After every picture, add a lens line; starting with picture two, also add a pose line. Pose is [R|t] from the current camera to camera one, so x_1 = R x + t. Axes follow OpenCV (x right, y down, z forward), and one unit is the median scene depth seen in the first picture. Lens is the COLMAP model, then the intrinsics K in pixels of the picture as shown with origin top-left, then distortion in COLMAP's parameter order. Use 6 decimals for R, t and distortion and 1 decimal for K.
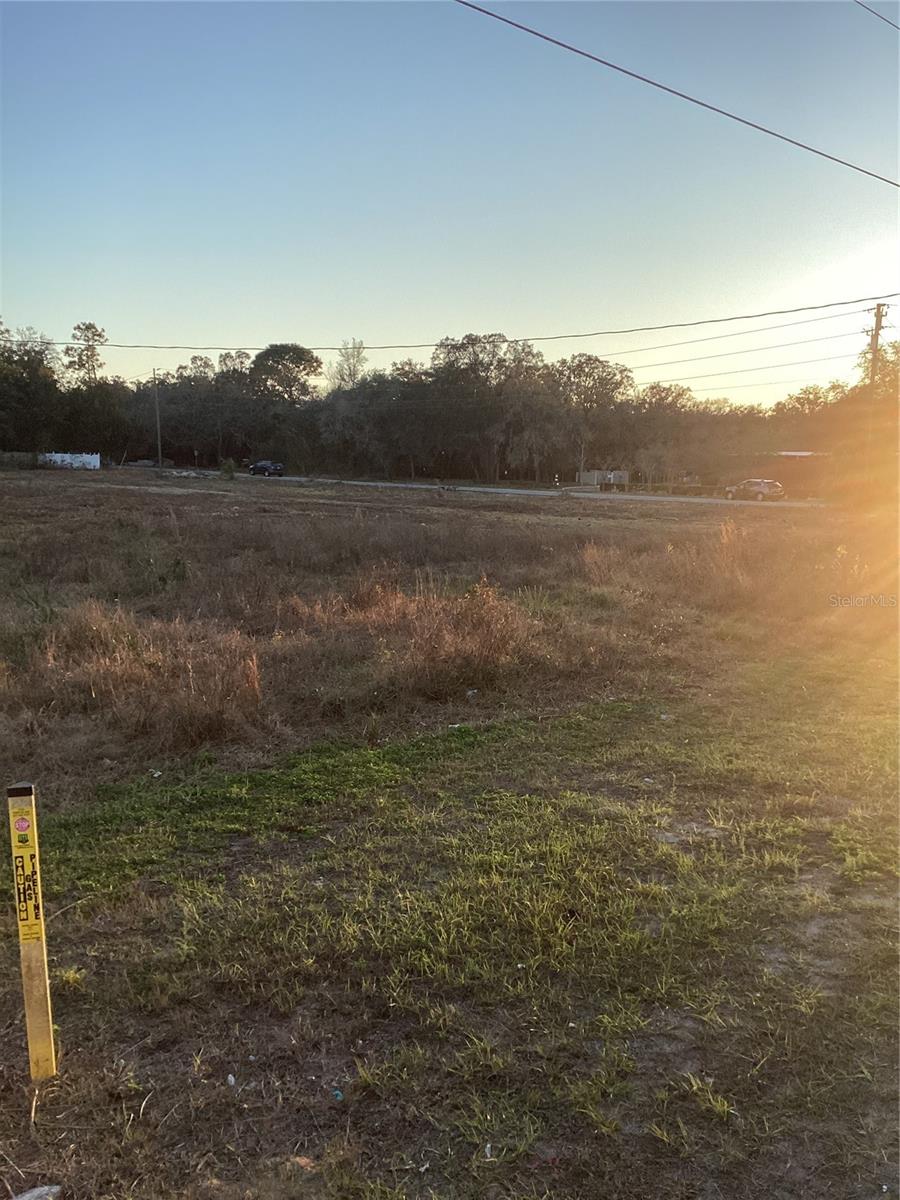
lens RADIAL K [[1083.0, 0, 447.1], [0, 1083.0, 598.5], [0, 0, 1]] dist [0.145707, -0.275719]
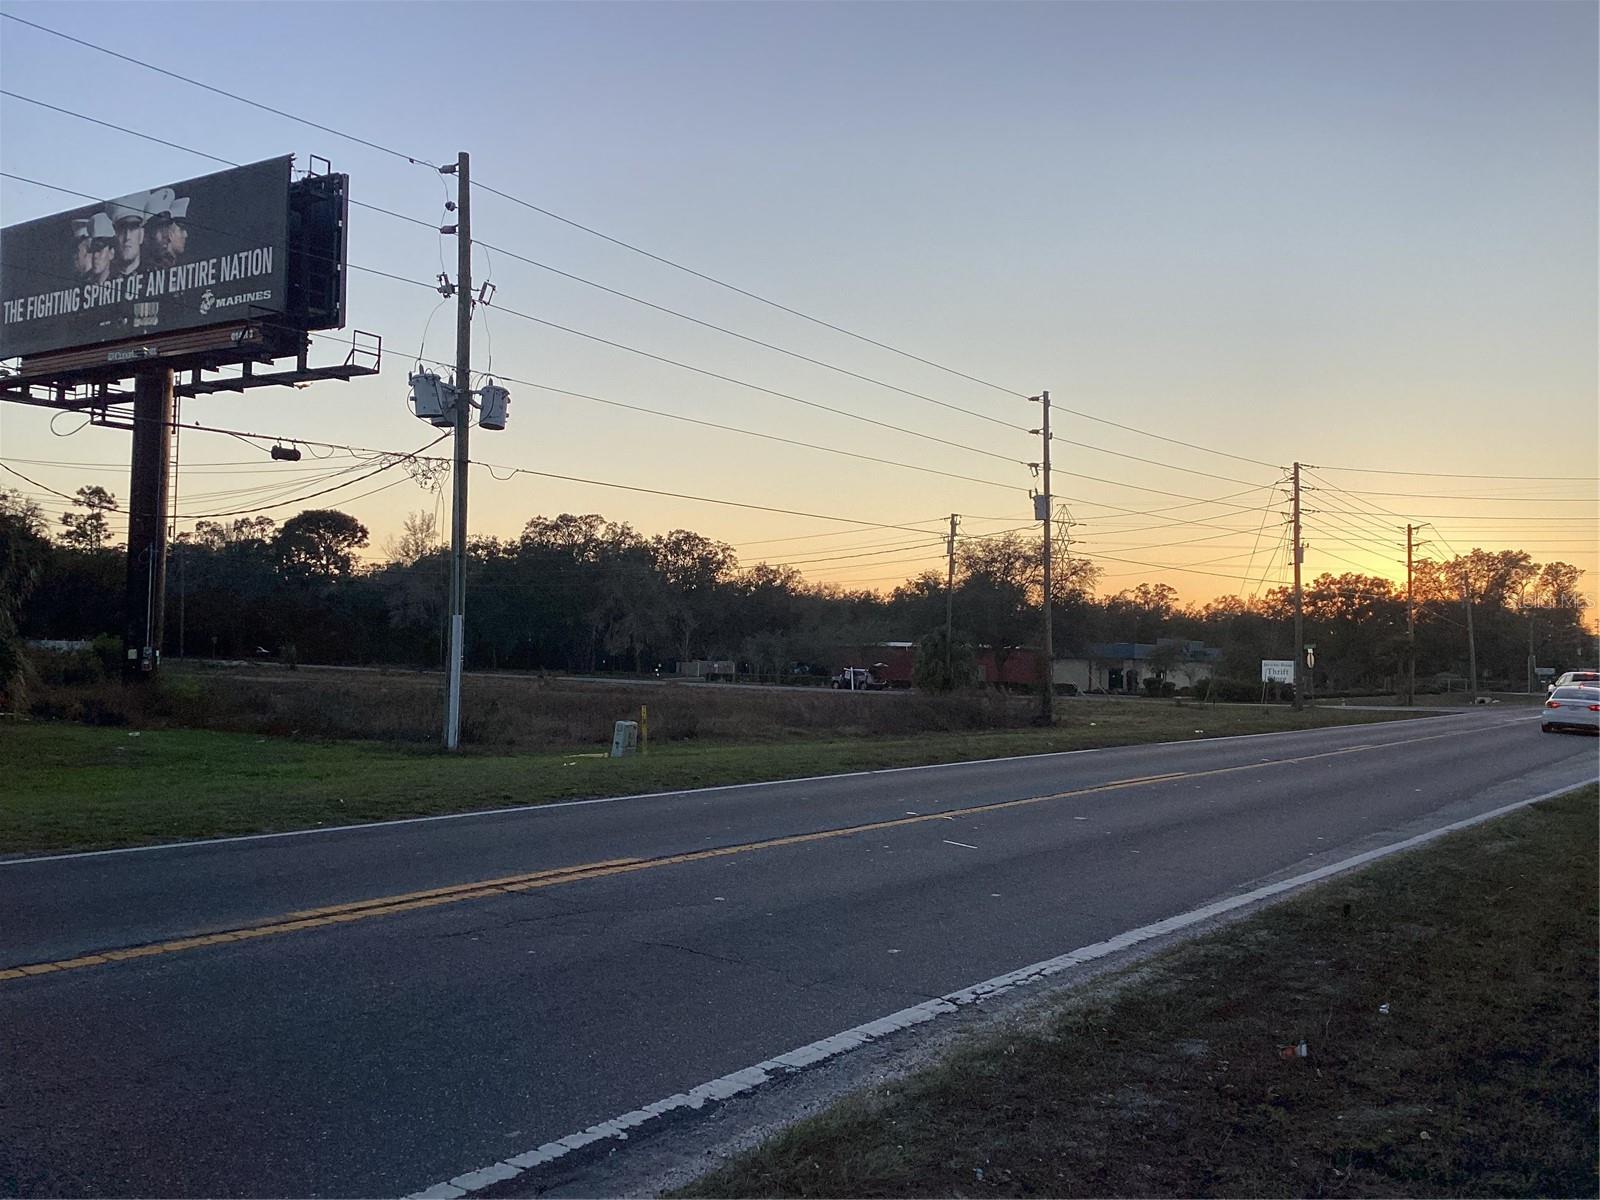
lens RADIAL K [[1444.0, 0, 804.6], [0, 1444.0, 611.2], [0, 0, 1]] dist [0.145707, -0.275719]
pose [[0.976918, 0.010051, 0.213378, -0.027634], [0.022610, 0.988416, -0.150076, 0.019429], [-0.212415, 0.151436, 0.965374, -0.147082]]
